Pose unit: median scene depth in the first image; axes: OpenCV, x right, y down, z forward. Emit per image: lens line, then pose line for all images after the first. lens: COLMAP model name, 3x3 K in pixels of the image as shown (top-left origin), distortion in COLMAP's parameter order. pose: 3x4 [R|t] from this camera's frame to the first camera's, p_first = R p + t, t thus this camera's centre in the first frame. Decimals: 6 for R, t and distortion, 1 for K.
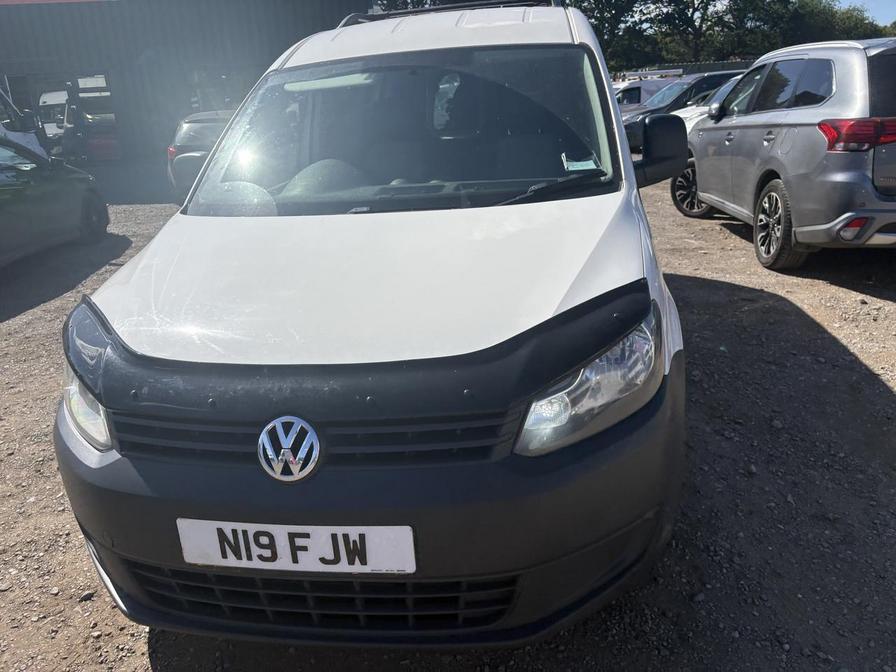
lens RADIAL K [[665.8, 0, 448.5], [0, 665.8, 341.0], [0, 0, 1]] dist [0.010021, -0.000216]
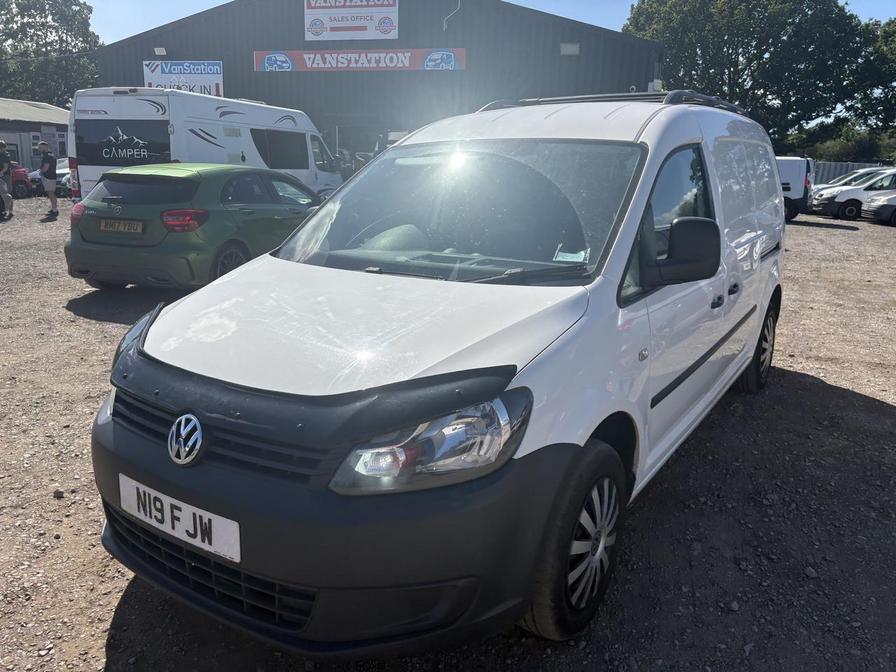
lens RADIAL K [[665.8, 0, 449.8], [0, 665.8, 331.8], [0, 0, 1]] dist [0.010021, -0.000216]
pose [[0.914036, 0.170288, -0.368159, 0.665018], [-0.205277, 0.976999, -0.057745, -0.072389], [0.349857, 0.128355, 0.927968, -0.051128]]
